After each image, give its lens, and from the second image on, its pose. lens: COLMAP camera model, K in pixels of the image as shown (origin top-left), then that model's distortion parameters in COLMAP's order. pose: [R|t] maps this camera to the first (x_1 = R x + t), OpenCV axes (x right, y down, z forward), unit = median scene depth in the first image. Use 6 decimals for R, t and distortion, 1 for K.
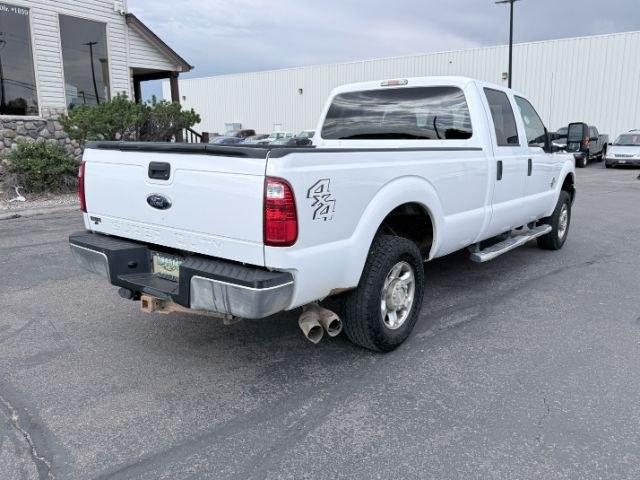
lens RADIAL K [[530.2, 0, 330.2], [0, 530.2, 239.8], [0, 0, 1]] dist [0.051412, -0.052213]
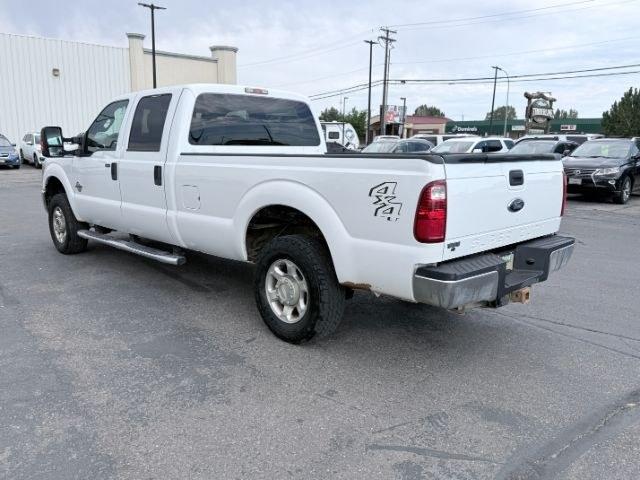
lens RADIAL K [[530.2, 0, 330.2], [0, 530.2, 239.8], [0, 0, 1]] dist [0.051412, -0.052213]
pose [[0.134355, -0.182420, 0.973998, -1.393473], [0.179228, 0.971172, 0.157168, -0.233002], [-0.974590, 0.153451, 0.163176, 1.133554]]
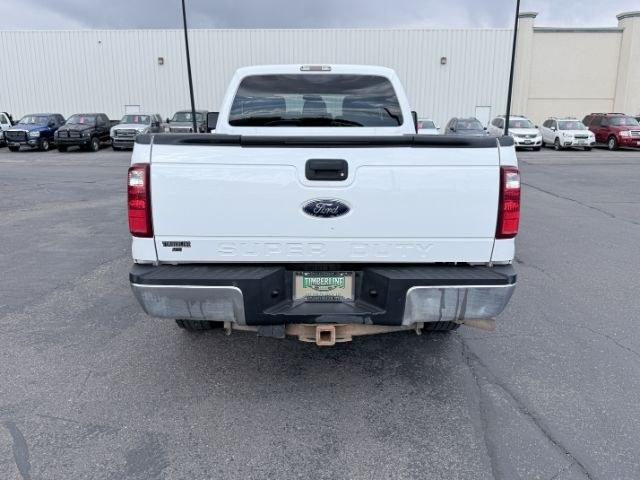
lens RADIAL K [[526.6, 0, 327.1], [0, 526.6, 238.7], [0, 0, 1]] dist [0.080693, -0.130503]
pose [[0.781914, -0.137339, 0.608070, -0.763938], [0.120591, 0.990329, 0.068608, -0.075360], [-0.611612, 0.019682, 0.790913, 0.345217]]
